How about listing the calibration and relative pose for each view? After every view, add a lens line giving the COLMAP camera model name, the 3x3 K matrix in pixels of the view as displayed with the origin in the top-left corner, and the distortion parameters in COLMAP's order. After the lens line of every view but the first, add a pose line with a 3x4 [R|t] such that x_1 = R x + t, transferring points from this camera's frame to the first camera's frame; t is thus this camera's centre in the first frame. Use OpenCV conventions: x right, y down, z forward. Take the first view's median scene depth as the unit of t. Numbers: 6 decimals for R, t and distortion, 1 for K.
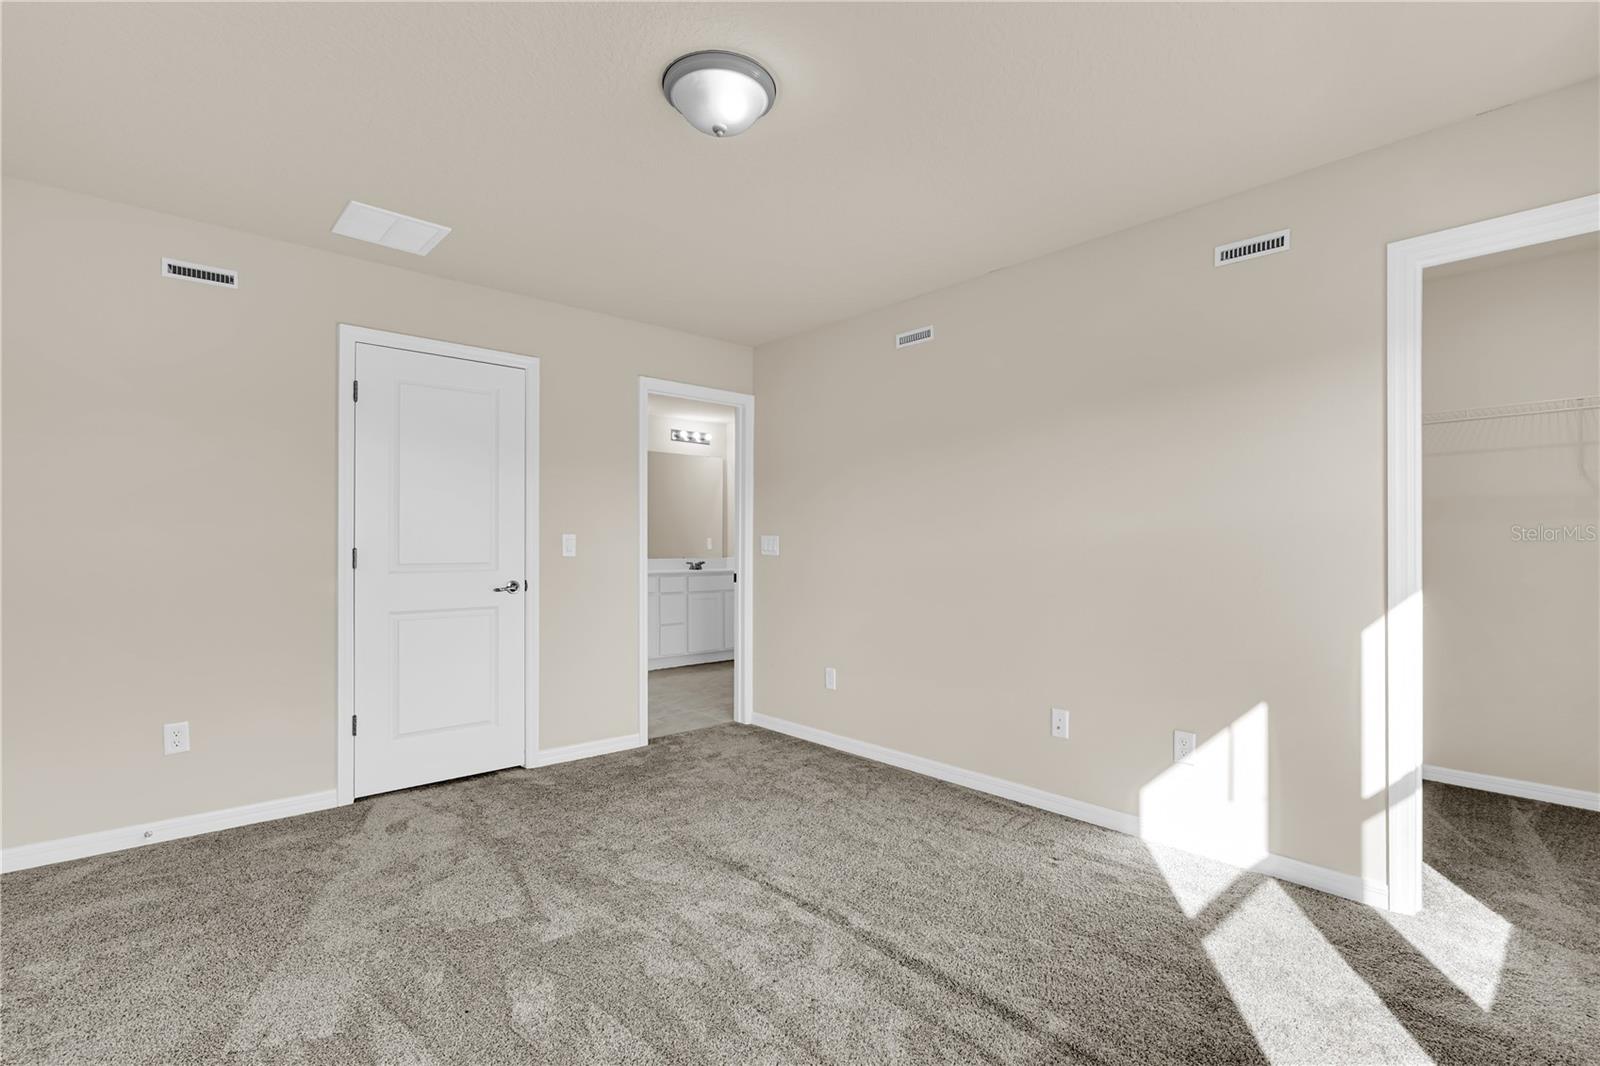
lens RADIAL K [[735.4, 0, 785.7], [0, 735.4, 532.9], [0, 0, 1]] dist [-0.010011, 0.000605]
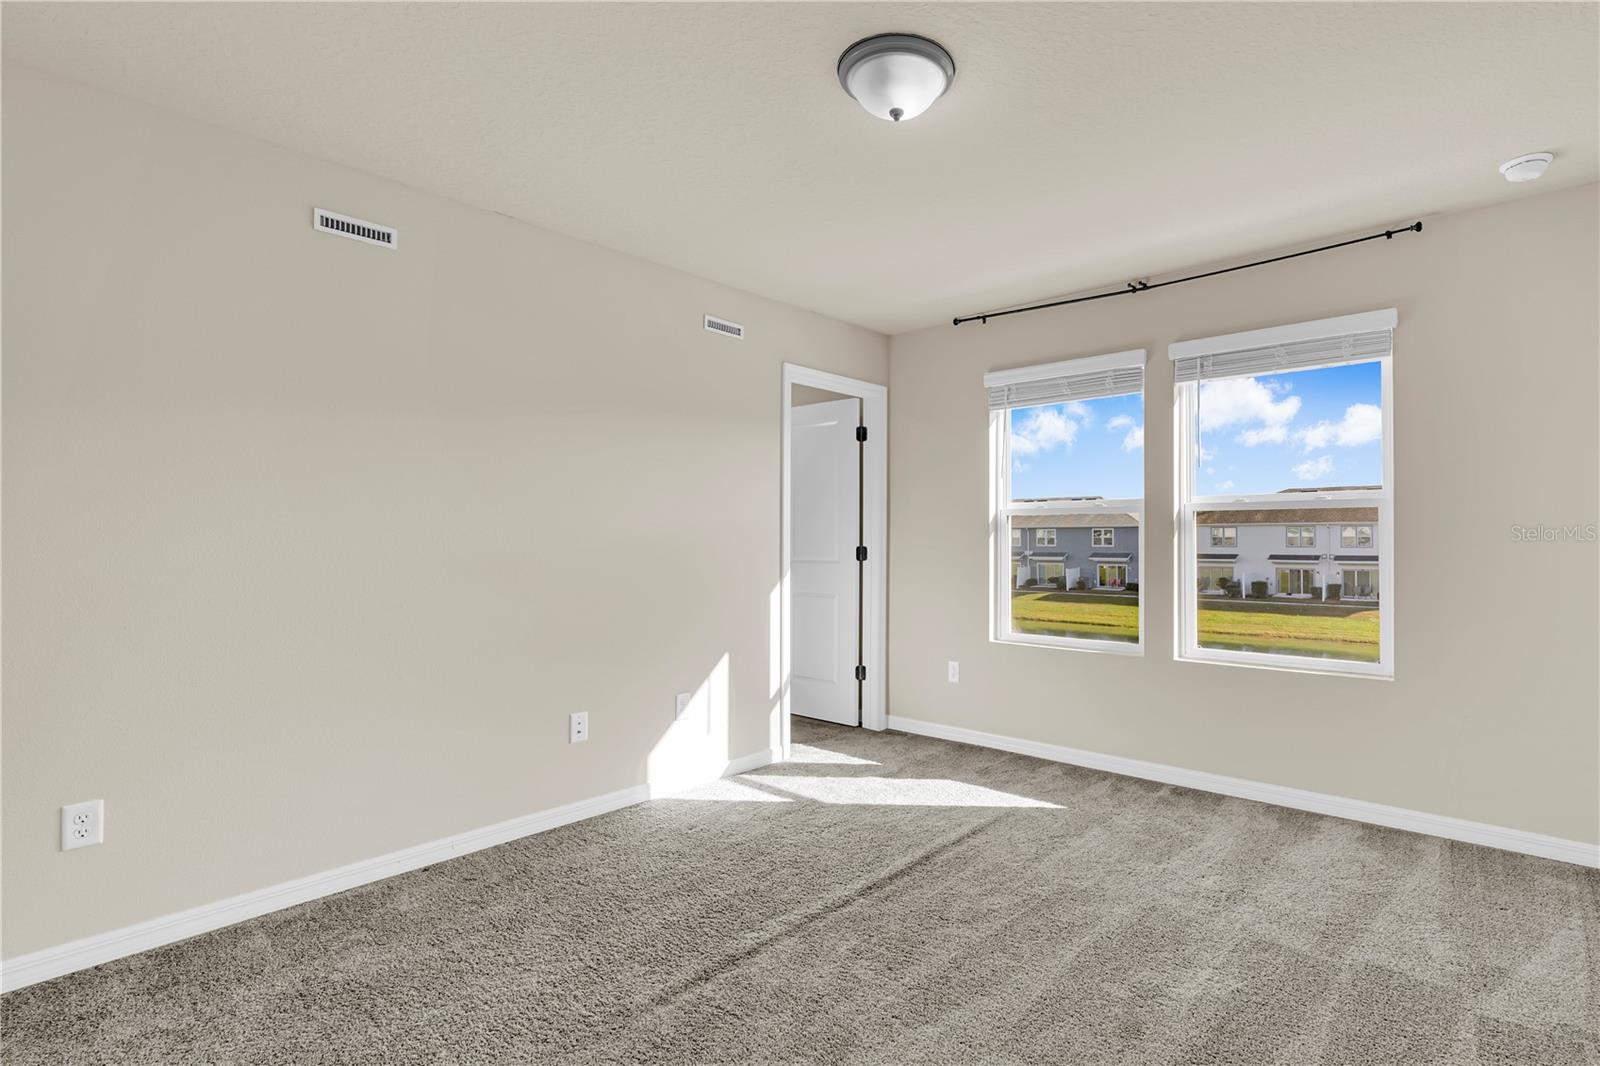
lens RADIAL K [[869.7, 0, 777.5], [0, 869.7, 522.6], [0, 0, 1]] dist [-0.000005, 0.000141]
pose [[-0.117662, 0.013592, 0.992961, -0.995808], [-0.004565, 0.999888, -0.014228, 0.006551], [-0.993043, -0.006207, -0.117587, 1.092376]]
